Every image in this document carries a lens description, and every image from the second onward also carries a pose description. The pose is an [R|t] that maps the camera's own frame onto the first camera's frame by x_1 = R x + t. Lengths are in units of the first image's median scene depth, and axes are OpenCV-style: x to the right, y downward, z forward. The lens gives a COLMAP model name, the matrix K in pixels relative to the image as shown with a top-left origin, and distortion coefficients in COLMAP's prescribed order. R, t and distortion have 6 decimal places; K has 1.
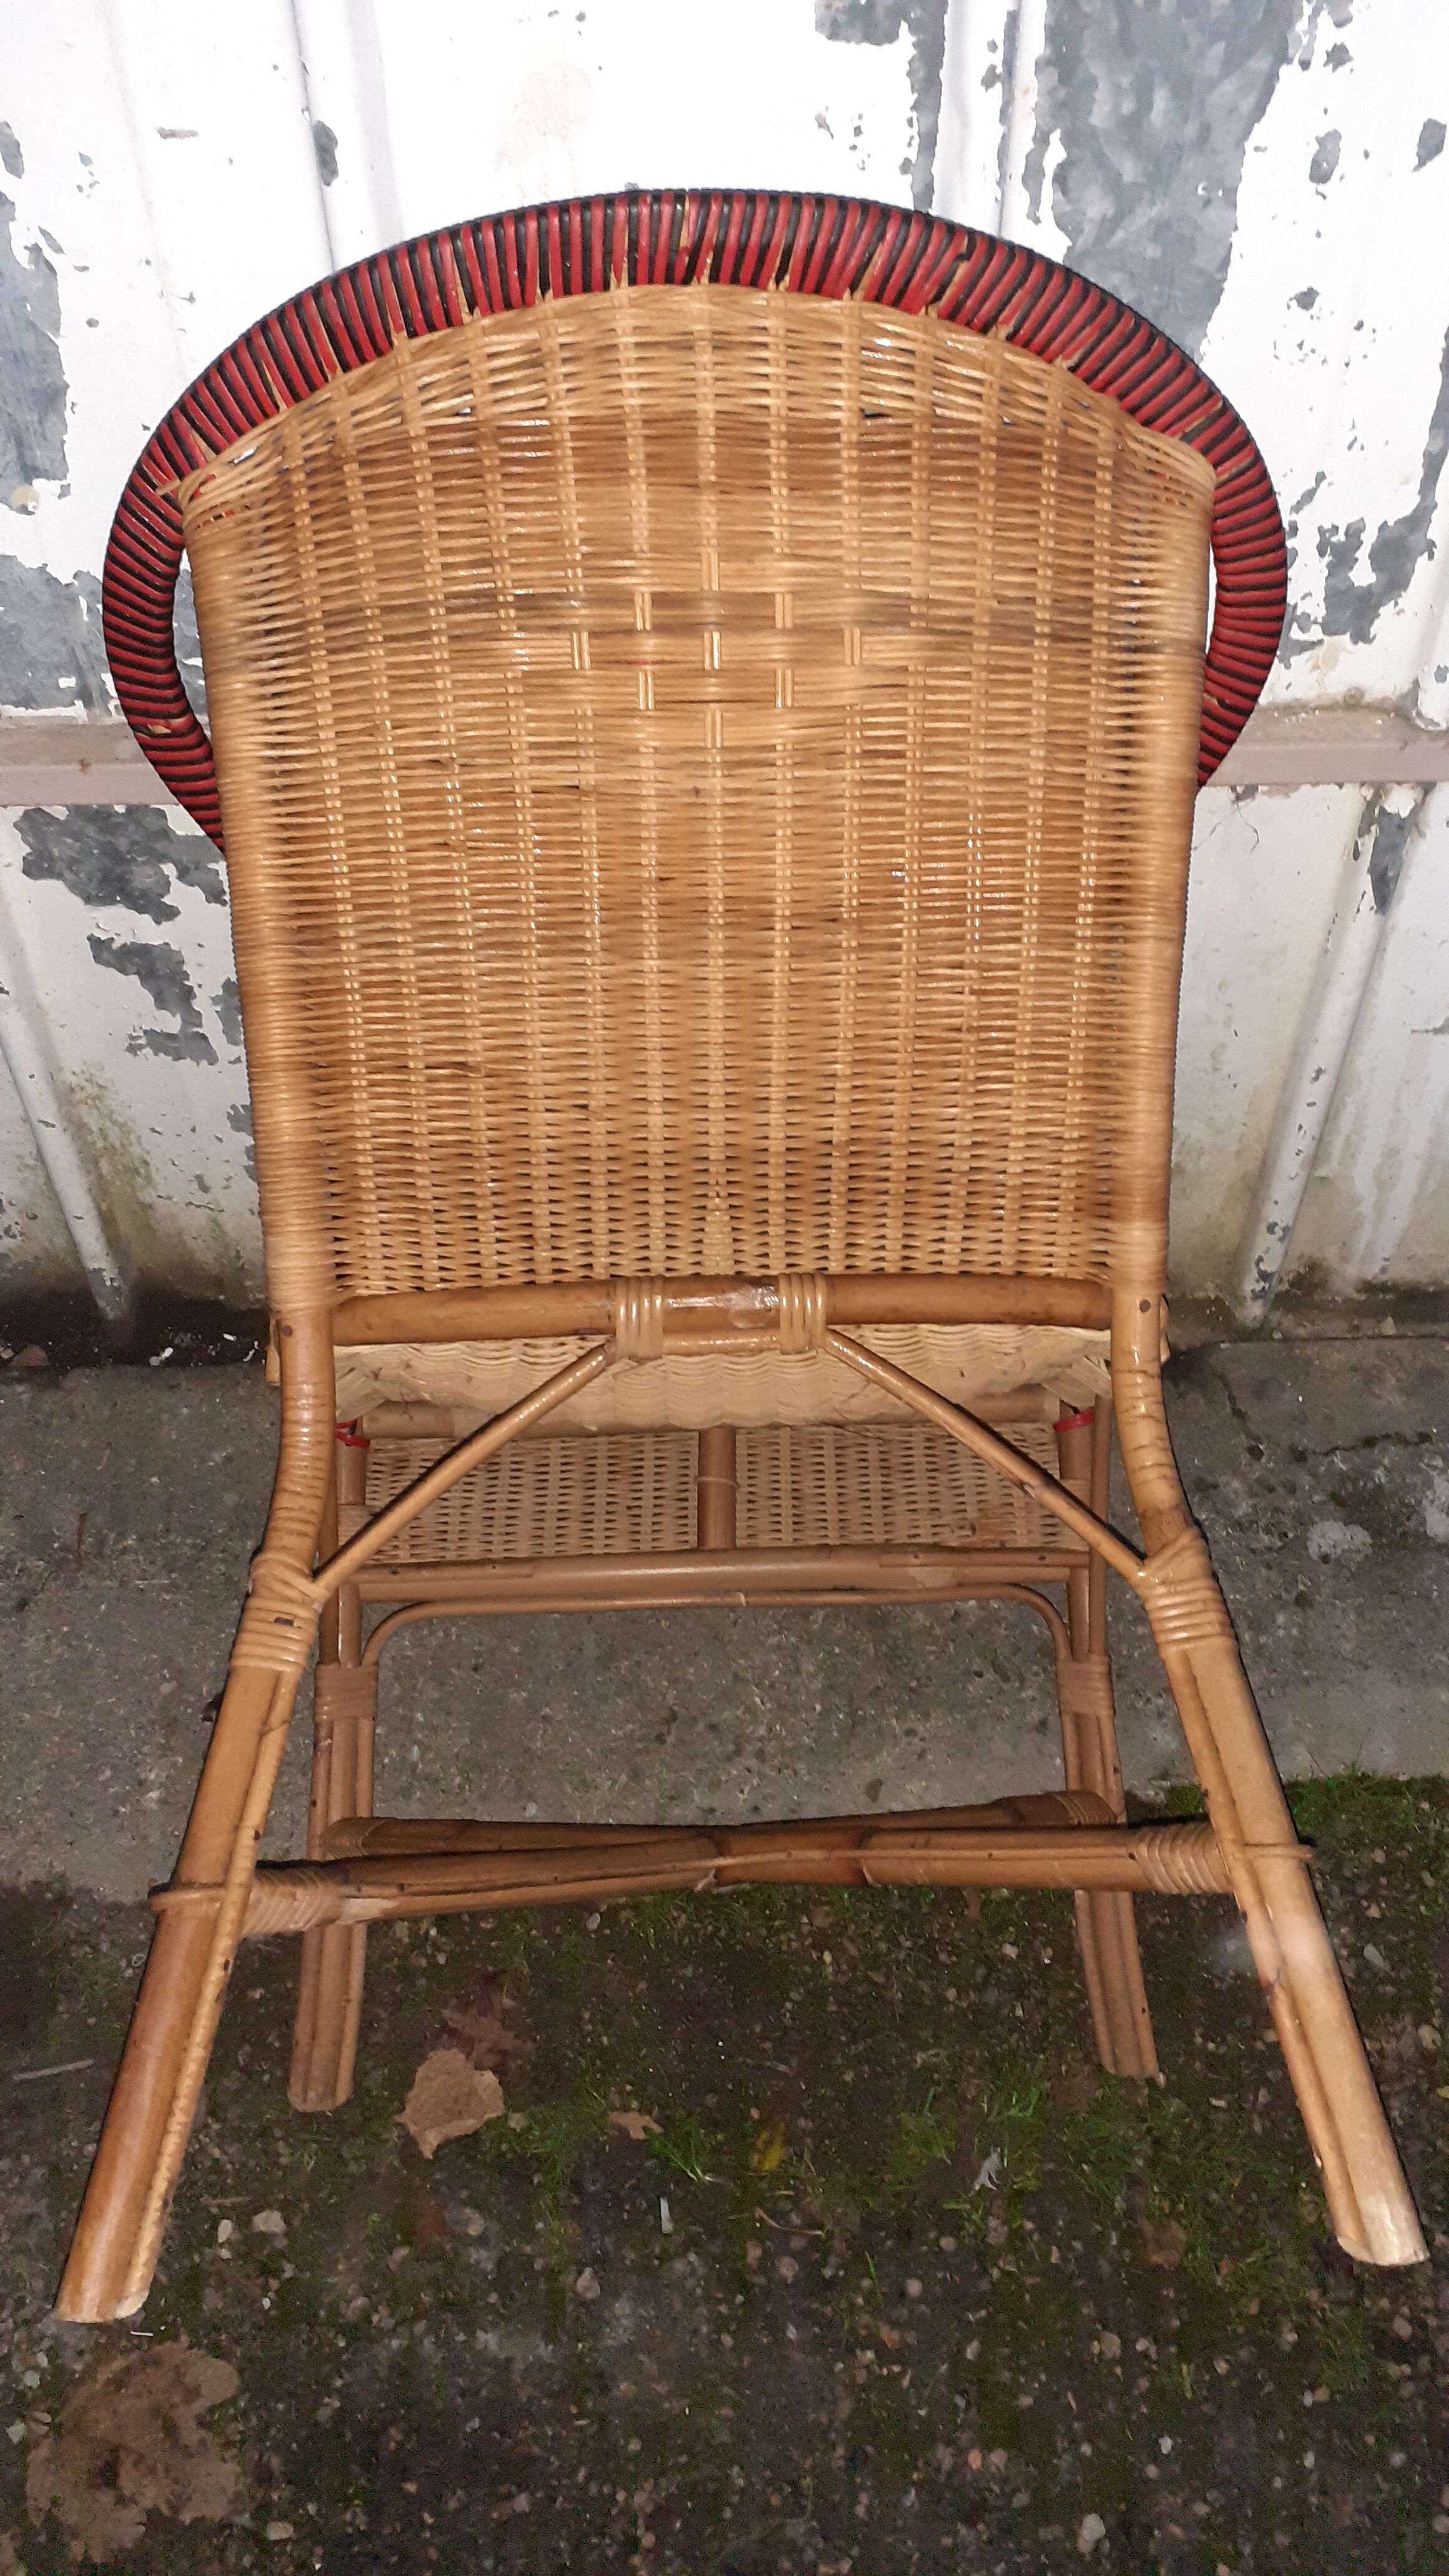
lens RADIAL K [[2069.1, 0, 741.6], [0, 2069.1, 1267.2], [0, 0, 1]] dist [0.004357, -0.008752]
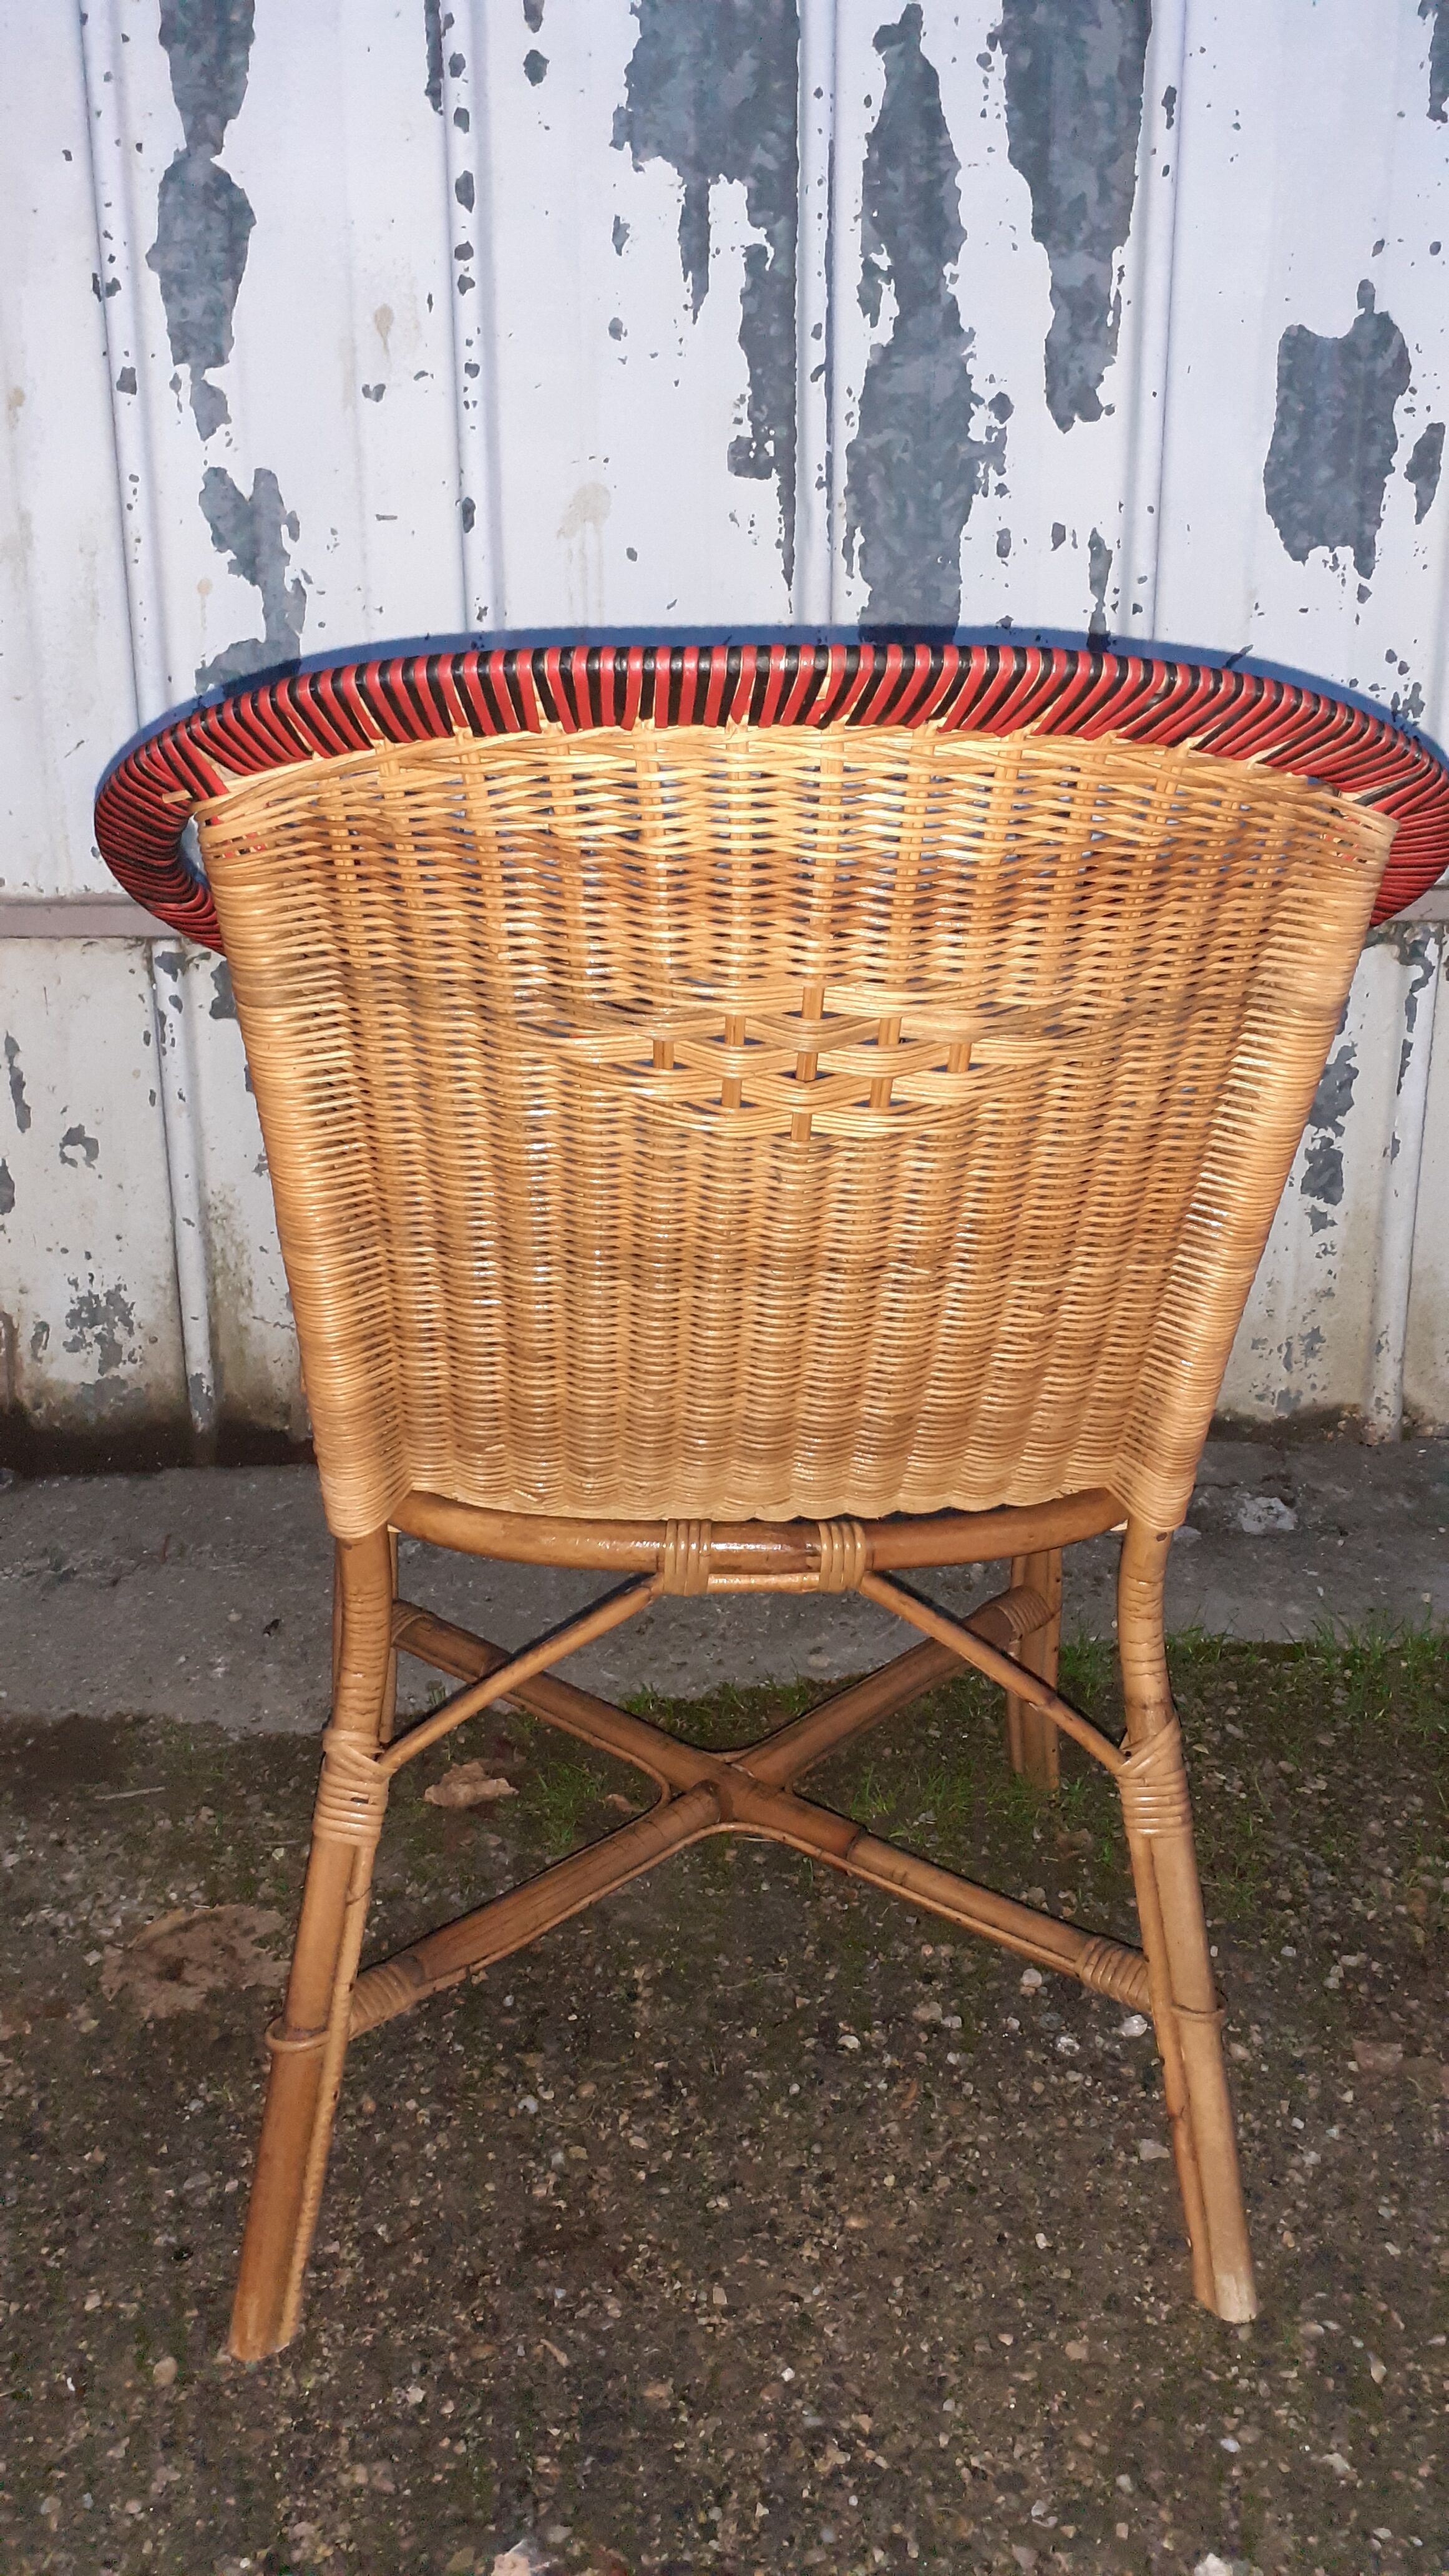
lens RADIAL K [[2043.7, 0, 744.0], [0, 2043.7, 1269.4], [0, 0, 1]] dist [0.046368, -0.116573]
pose [[0.998927, -0.013162, 0.044396, -0.034930], [0.034890, 0.844306, -0.534724, 0.837751], [-0.030446, 0.535700, 0.843860, -0.167467]]
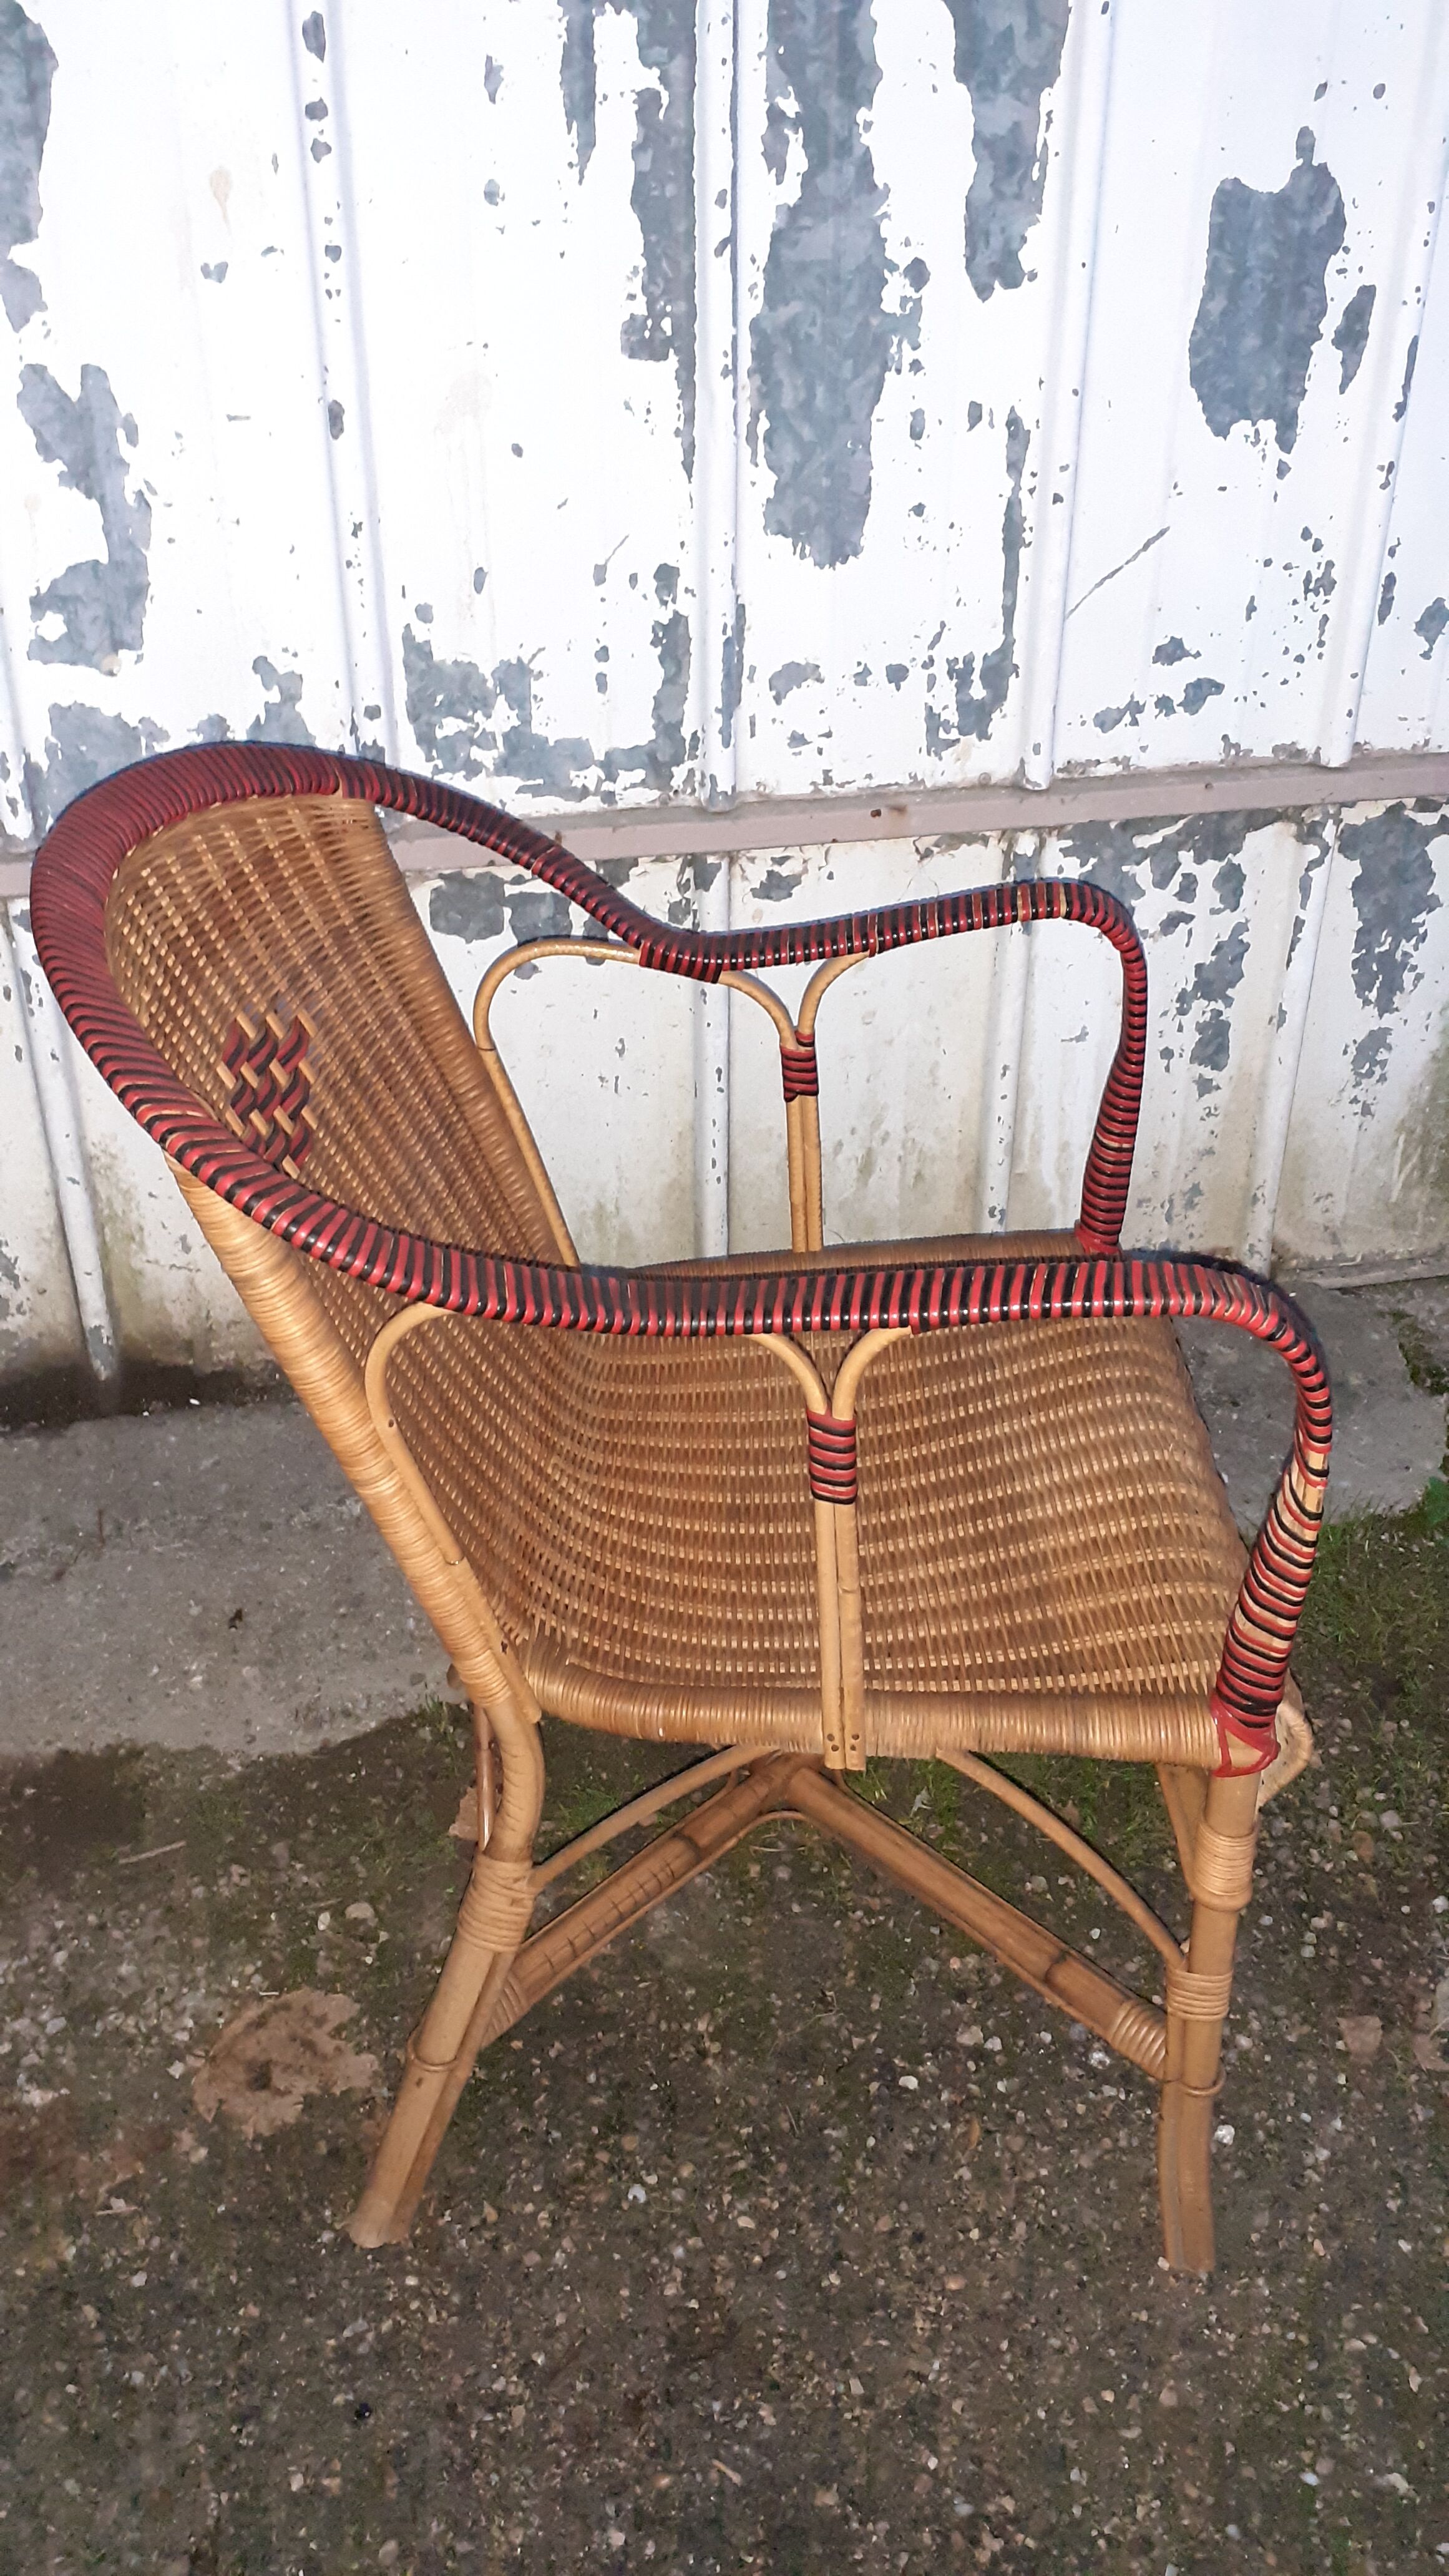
lens RADIAL K [[2046.5, 0, 740.7], [0, 2046.5, 1263.2], [0, 0, 1]] dist [0.033274, -0.070932]
pose [[0.979362, -0.094183, 0.178827, -0.194908], [0.146123, 0.941226, -0.304535, 0.518834], [-0.139635, 0.324380, 0.935564, -0.291960]]
